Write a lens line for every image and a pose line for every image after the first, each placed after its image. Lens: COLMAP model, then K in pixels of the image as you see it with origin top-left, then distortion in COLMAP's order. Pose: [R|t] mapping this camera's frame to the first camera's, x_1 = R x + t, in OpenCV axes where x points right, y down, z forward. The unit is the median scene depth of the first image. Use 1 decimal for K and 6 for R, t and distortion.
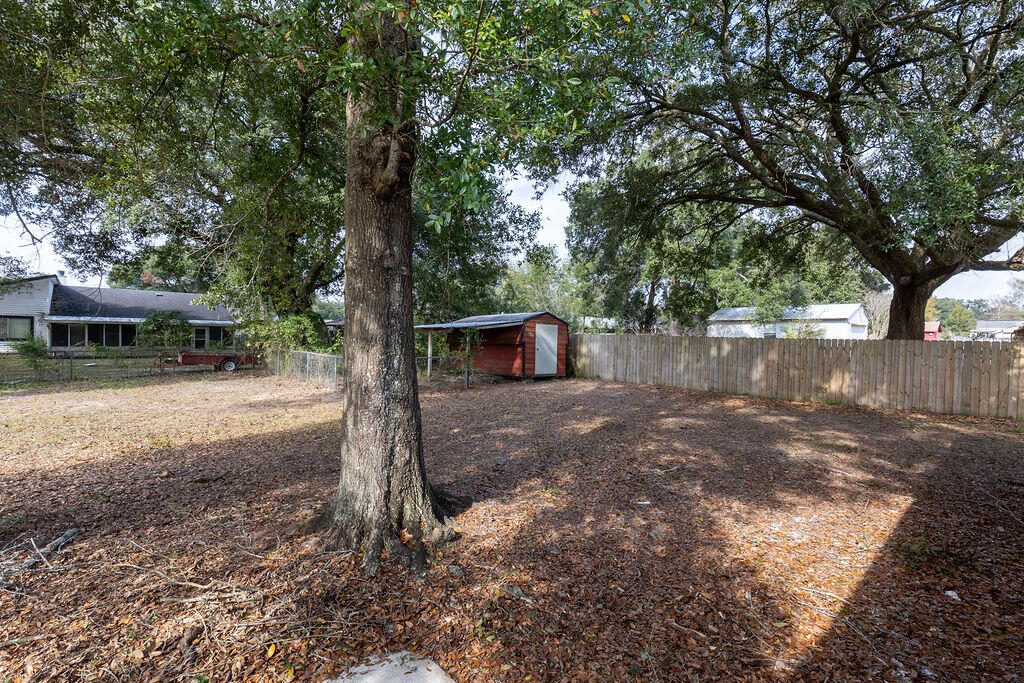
lens RADIAL K [[457.7, 0, 507.9], [0, 457.7, 339.9], [0, 0, 1]] dist [0.000156, 0.000168]
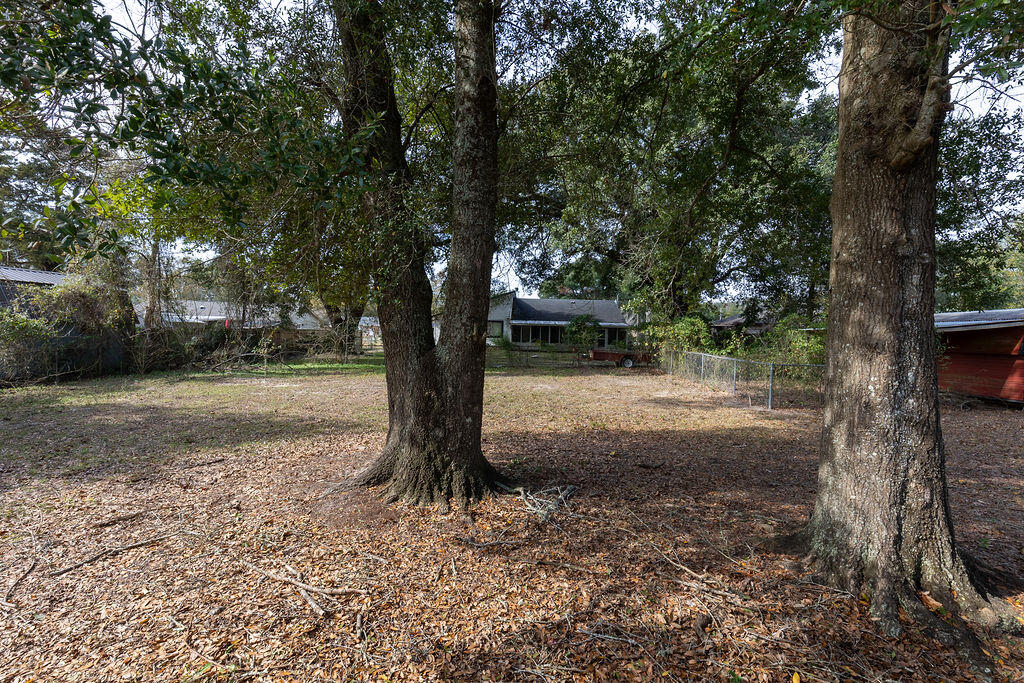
lens RADIAL K [[457.7, 0, 507.9], [0, 457.7, 339.9], [0, 0, 1]] dist [0.000156, 0.000168]
pose [[0.709308, 0.018950, -0.704644, -0.086298], [-0.020891, 0.999765, 0.005858, -0.001039], [0.704589, 0.010566, 0.709537, -0.024007]]
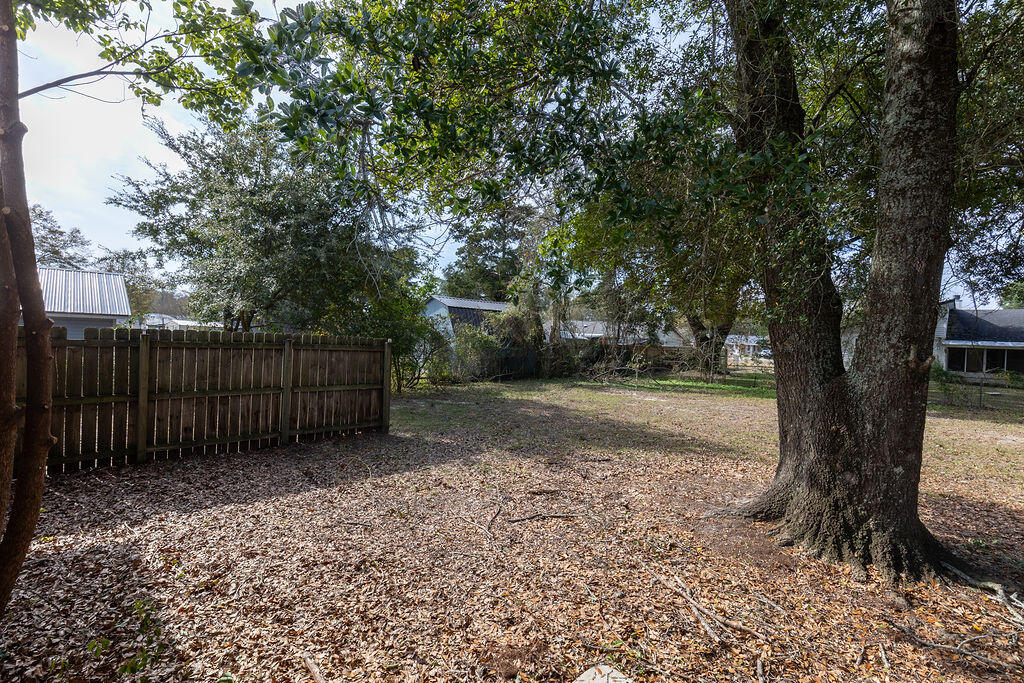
lens RADIAL K [[457.7, 0, 507.9], [0, 457.7, 339.9], [0, 0, 1]] dist [0.000156, 0.000168]
pose [[0.034884, -0.003064, -0.999387, -0.093517], [-0.049861, 0.998745, -0.004802, -0.000927], [0.998147, 0.049998, 0.034687, -0.050291]]
